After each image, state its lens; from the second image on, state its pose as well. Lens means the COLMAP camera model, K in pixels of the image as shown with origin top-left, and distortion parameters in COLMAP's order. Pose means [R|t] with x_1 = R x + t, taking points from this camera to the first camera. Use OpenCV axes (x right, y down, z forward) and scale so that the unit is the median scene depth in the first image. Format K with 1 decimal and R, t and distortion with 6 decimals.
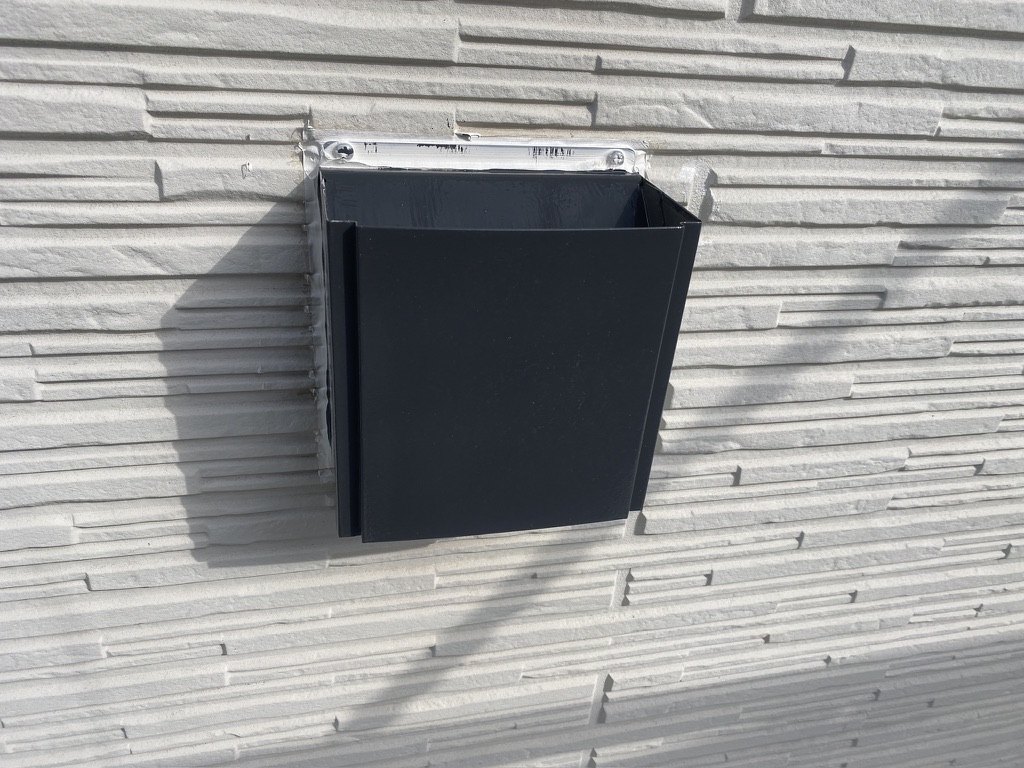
lens RADIAL K [[788.5, 0, 512.0], [0, 788.5, 384.0], [0, 0, 1]] dist [-0.000208, -0.002636]
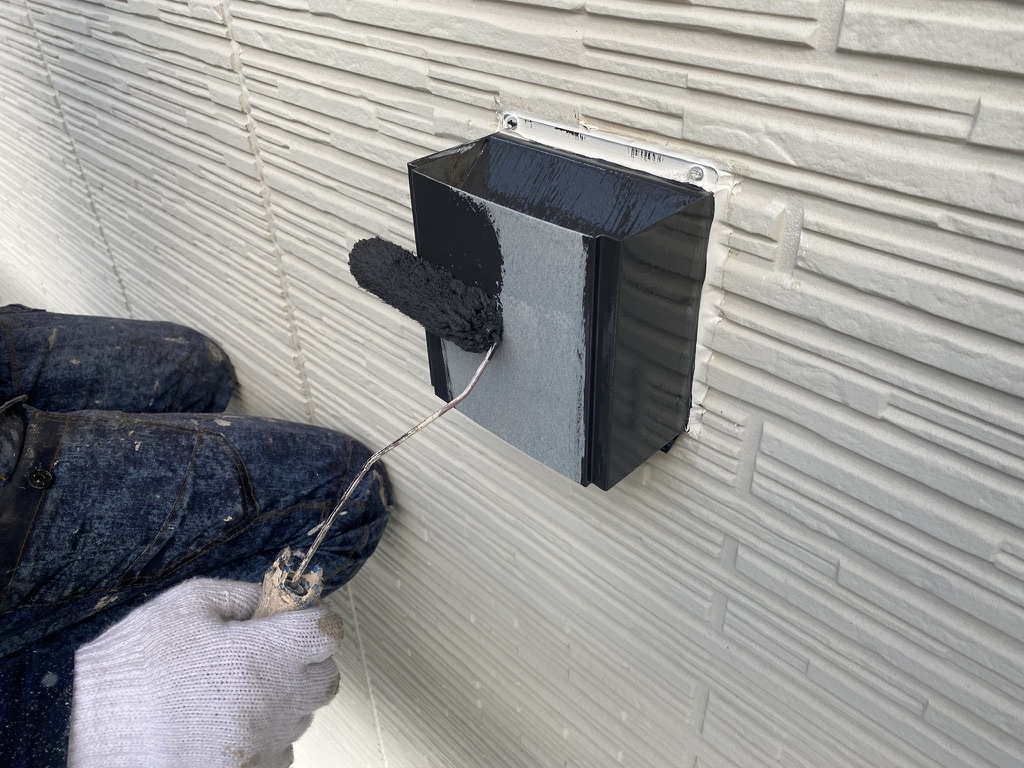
lens RADIAL K [[788.5, 0, 512.0], [0, 788.5, 384.0], [0, 0, 1]] dist [-0.000208, -0.002636]
pose [[0.524104, 0.408085, -0.747517, 0.928583], [-0.367335, 0.900200, 0.233890, -0.197610], [0.768362, 0.152006, 0.621703, 0.215997]]
